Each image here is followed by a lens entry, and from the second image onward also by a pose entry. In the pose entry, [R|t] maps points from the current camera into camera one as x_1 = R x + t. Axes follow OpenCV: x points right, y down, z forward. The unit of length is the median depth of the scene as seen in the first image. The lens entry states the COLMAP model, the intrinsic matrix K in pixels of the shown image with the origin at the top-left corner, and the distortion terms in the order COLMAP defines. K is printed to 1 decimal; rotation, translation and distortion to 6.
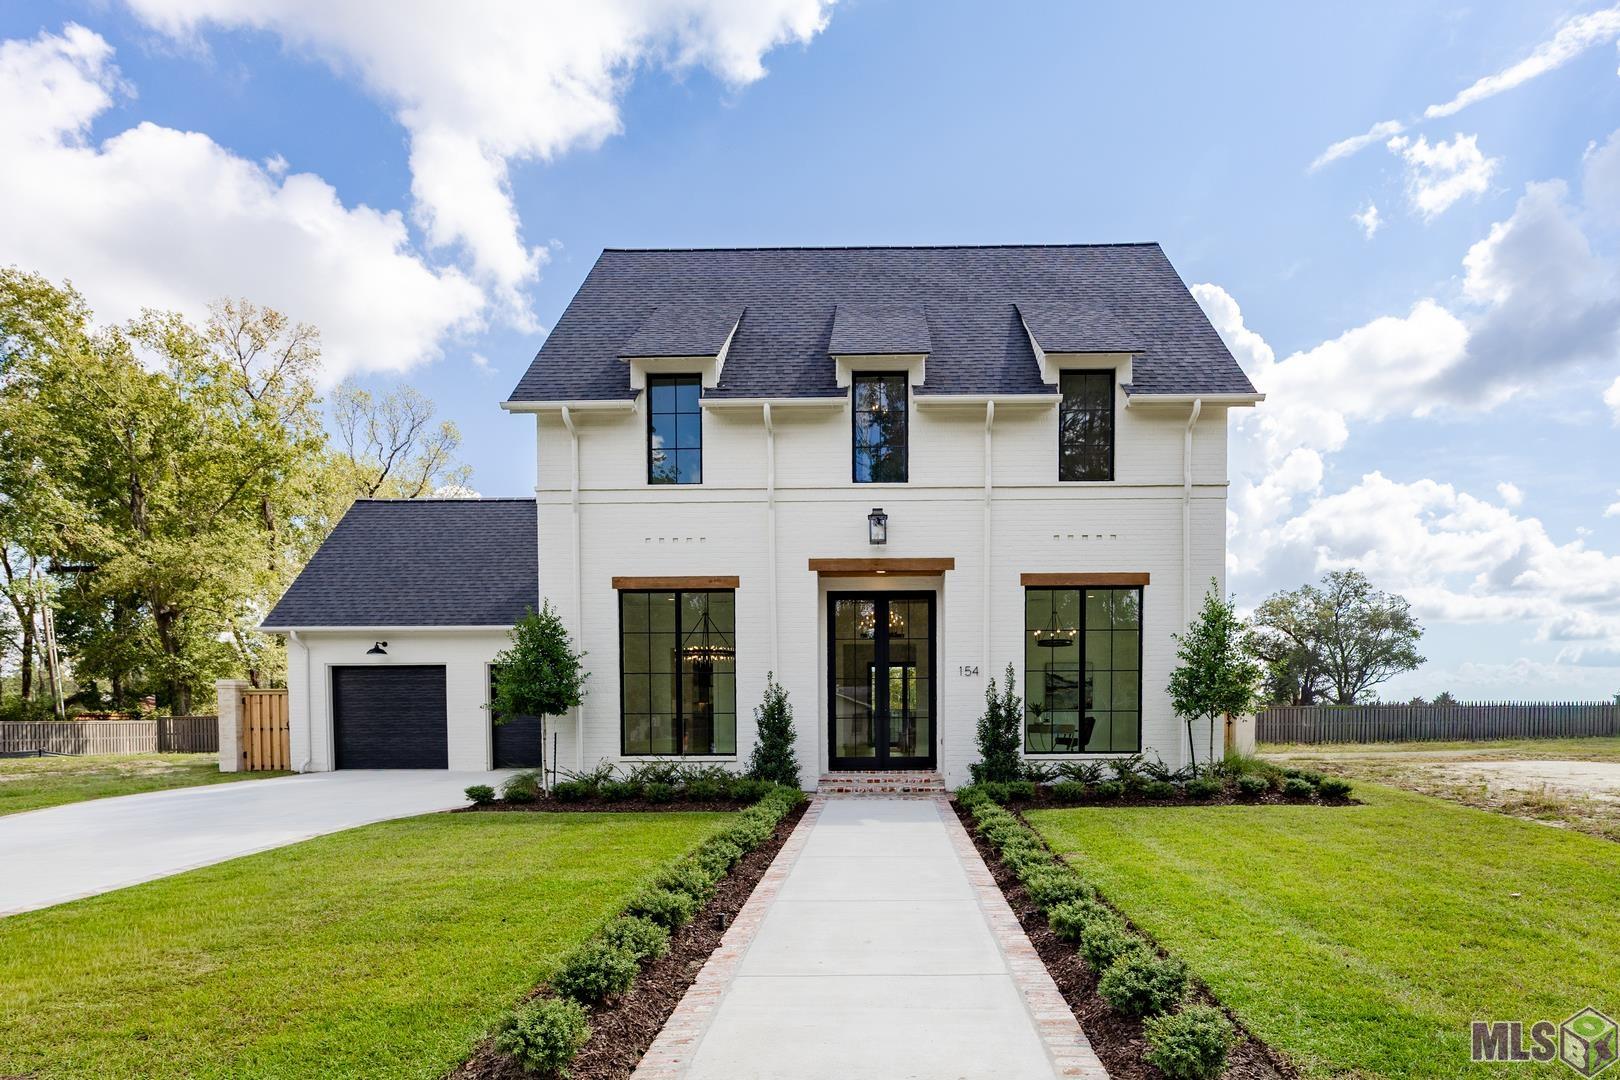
lens RADIAL K [[766.2, 0, 854.3], [0, 766.2, 541.3], [0, 0, 1]] dist [-0.000899, -0.000412]
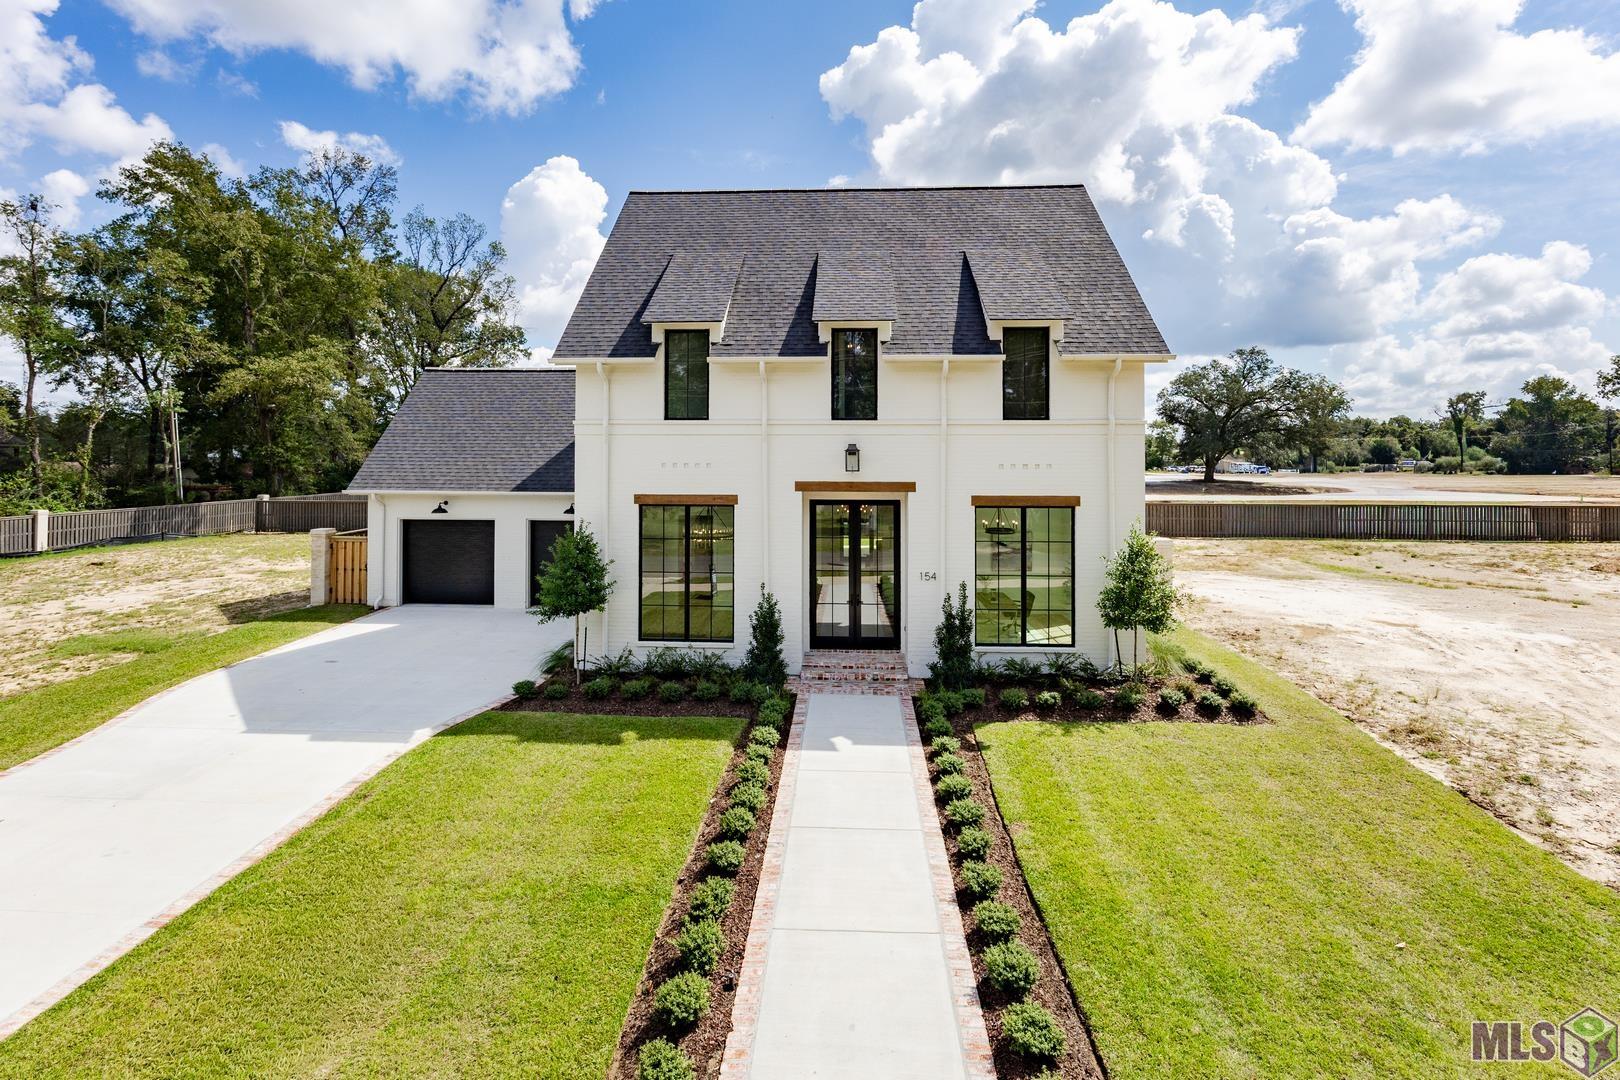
lens RADIAL K [[624.2, 0, 815.9], [0, 624.2, 544.5], [0, 0, 1]] dist [-0.000914, -0.000096]
pose [[0.999414, 0.004827, -0.033886, 0.007646], [-0.006306, 0.999026, -0.043678, 0.170859], [0.033642, 0.043866, 0.998471, 0.020130]]
